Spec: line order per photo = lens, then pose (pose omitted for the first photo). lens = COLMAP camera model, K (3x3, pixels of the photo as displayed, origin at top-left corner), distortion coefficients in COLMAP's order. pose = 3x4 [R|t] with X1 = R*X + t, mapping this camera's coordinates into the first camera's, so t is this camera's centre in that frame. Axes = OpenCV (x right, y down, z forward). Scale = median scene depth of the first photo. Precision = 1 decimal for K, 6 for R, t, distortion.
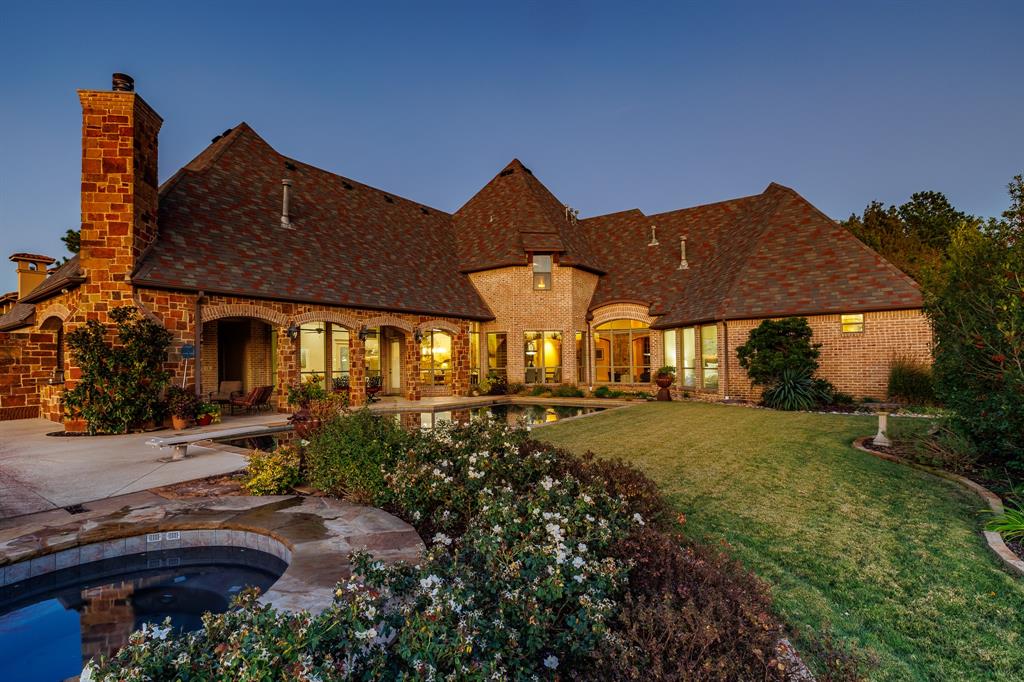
lens RADIAL K [[431.8, 0, 512.9], [0, 431.8, 348.5], [0, 0, 1]] dist [0.000781, 0.000223]
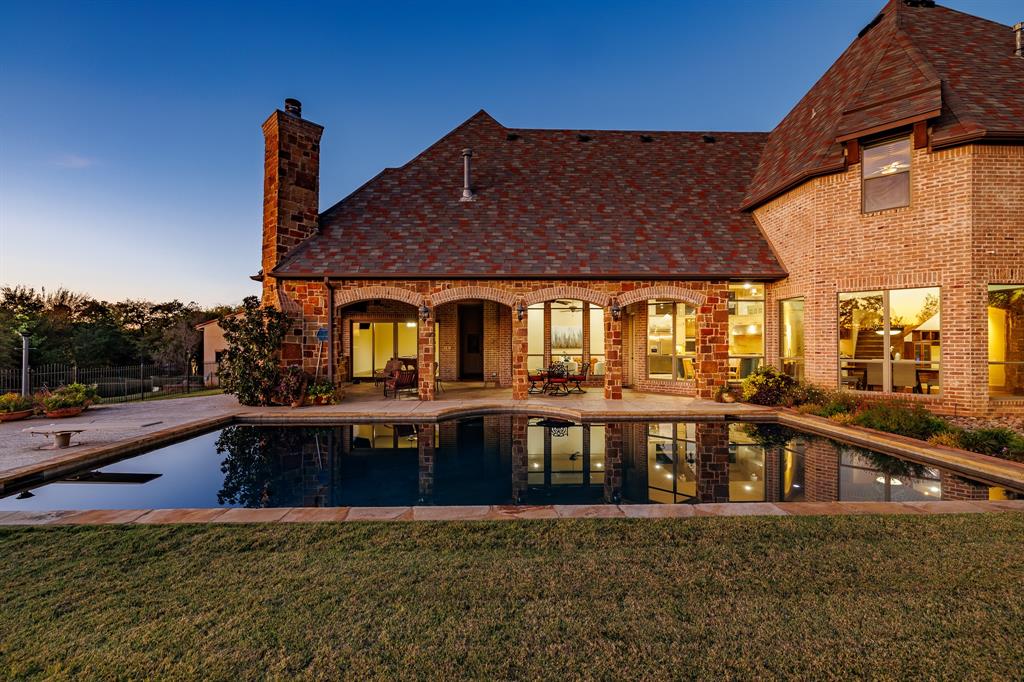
lens RADIAL K [[431.8, 0, 512.7], [0, 431.8, 336.3], [0, 0, 1]] dist [0.000781, 0.000223]
pose [[0.636252, 0.003227, -0.771474, 0.210600], [0.014333, 0.999769, 0.016003, 0.000352], [0.771348, -0.021239, 0.636059, 0.377848]]
